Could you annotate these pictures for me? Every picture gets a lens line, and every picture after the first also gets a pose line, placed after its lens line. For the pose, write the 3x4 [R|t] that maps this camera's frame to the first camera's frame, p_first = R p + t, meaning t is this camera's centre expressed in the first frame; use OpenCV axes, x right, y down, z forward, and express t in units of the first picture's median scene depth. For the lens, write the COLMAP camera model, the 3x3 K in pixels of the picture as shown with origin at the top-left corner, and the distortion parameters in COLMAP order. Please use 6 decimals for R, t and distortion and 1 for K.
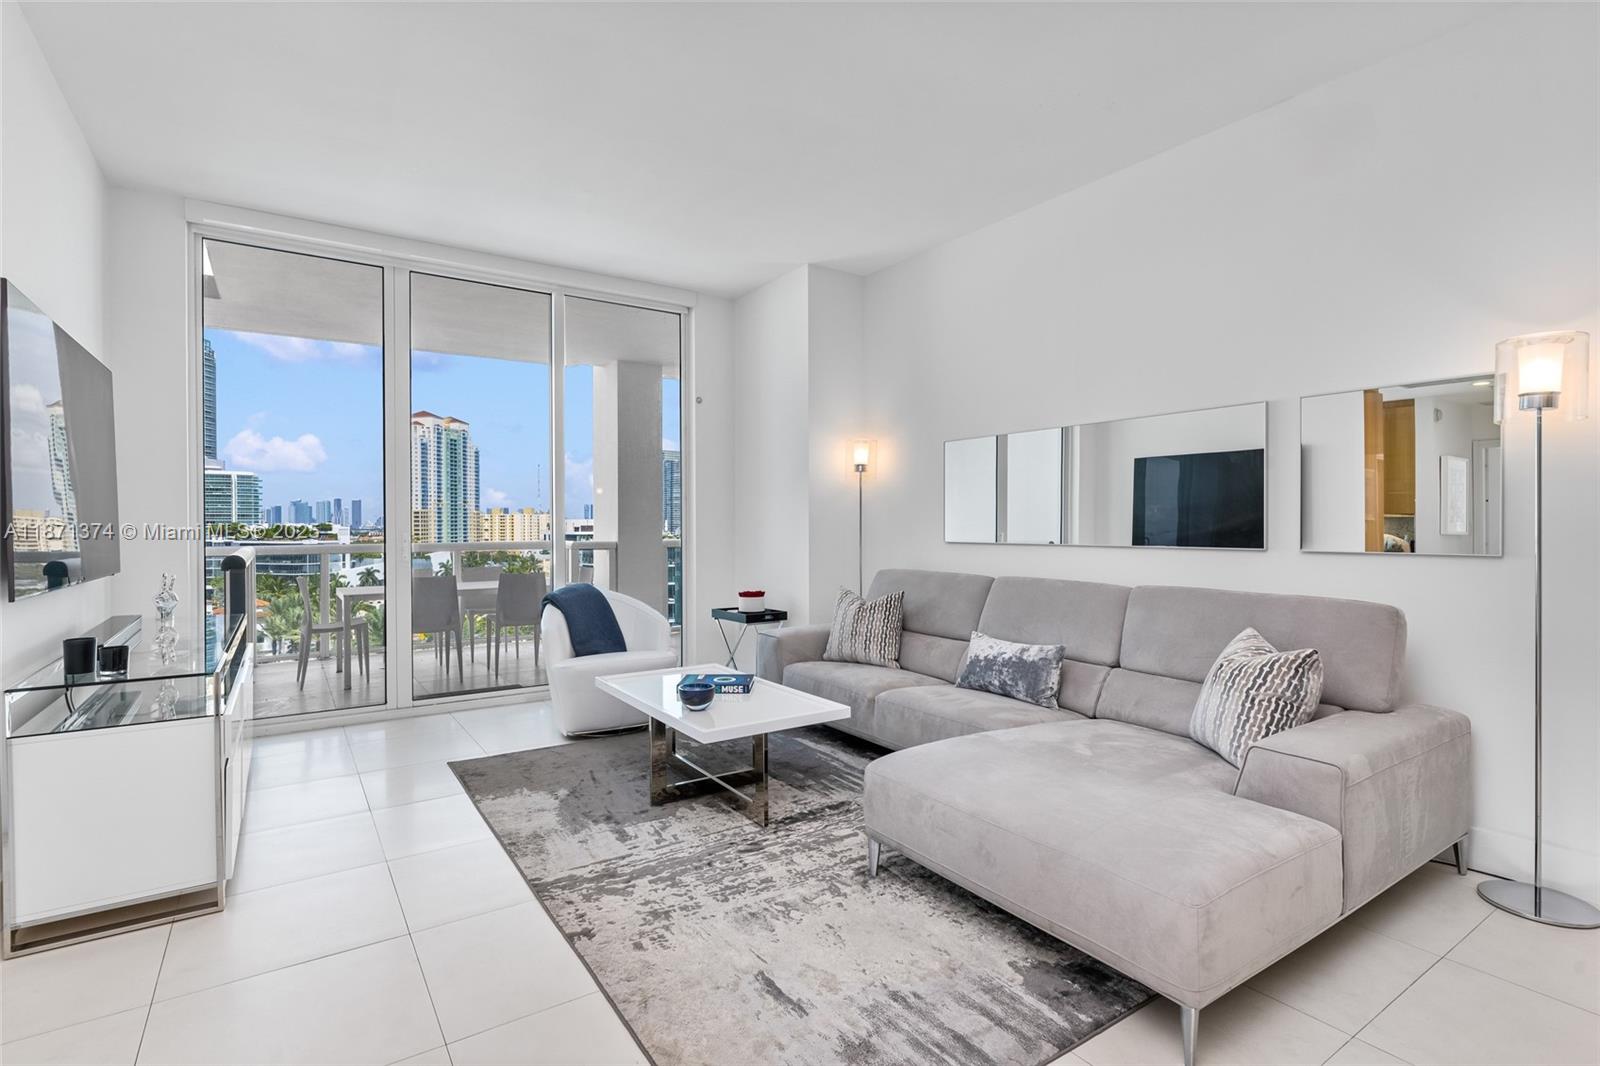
lens RADIAL K [[769.2, 0, 796.1], [0, 769.2, 534.0], [0, 0, 1]] dist [-0.002755, 0.000681]
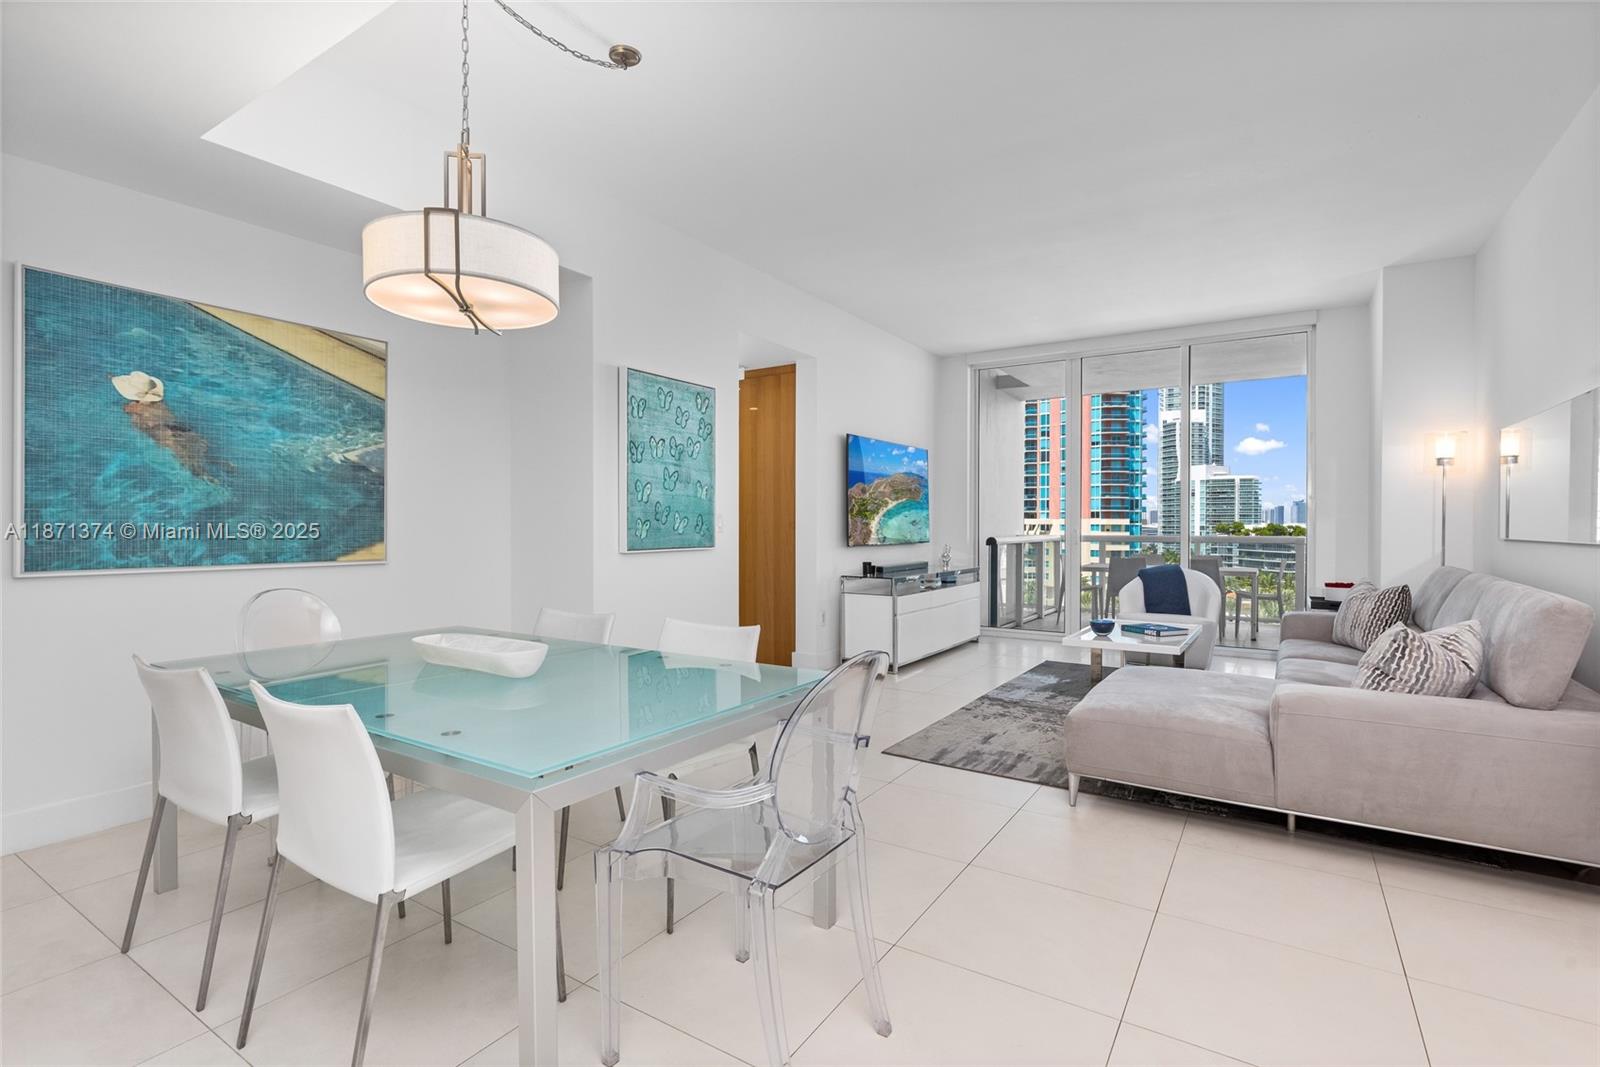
lens RADIAL K [[769.2, 0, 797.5], [0, 769.2, 547.7], [0, 0, 1]] dist [-0.002755, 0.000681]
pose [[0.377151, 0.026096, -0.925784, 0.851364], [-0.008656, 0.999659, 0.024652, 0.007649], [0.926111, -0.001284, 0.377248, -0.146496]]
